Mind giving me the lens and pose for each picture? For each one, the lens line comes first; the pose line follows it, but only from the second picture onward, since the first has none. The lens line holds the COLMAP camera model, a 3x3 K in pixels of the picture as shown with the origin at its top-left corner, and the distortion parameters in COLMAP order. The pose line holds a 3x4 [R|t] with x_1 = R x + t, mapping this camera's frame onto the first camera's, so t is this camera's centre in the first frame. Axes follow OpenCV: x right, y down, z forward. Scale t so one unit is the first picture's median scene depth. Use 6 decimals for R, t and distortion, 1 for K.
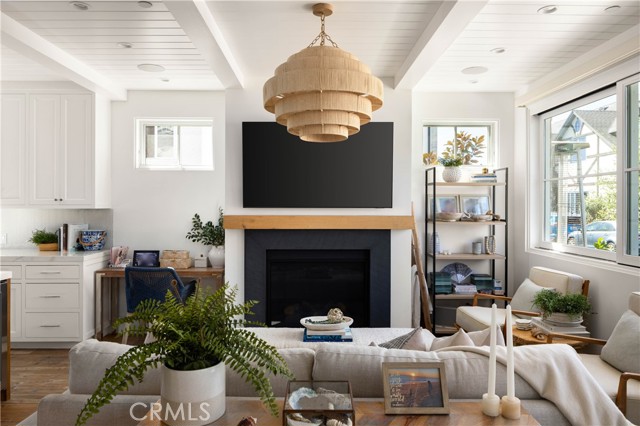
lens RADIAL K [[439.7, 0, 318.0], [0, 439.7, 202.0], [0, 0, 1]] dist [-0.002759, -0.000957]
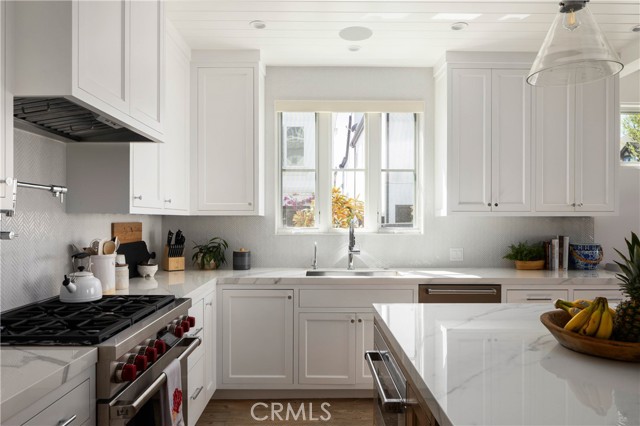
lens RADIAL K [[446.5, 0, 320.0], [0, 446.5, 213.0], [0, 0, 1]] dist [-0.002836, -0.000605]
pose [[0.999960, 0.002954, -0.008395, -1.003367], [-0.002912, 0.999983, 0.005007, 0.005644], [0.008409, -0.004983, 0.999952, 0.198656]]
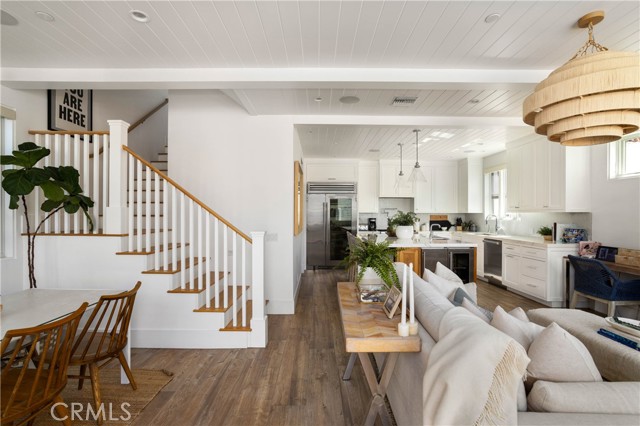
lens RADIAL K [[311.7, 0, 320.0], [0, 311.7, 213.0], [0, 0, 1]] dist [-0.000499, 0.000061]
pose [[-0.003872, -0.003974, -0.999985, 0.478426], [0.009235, 0.999949, -0.004010, 0.013631], [0.999950, -0.009250, -0.003835, 0.213556]]
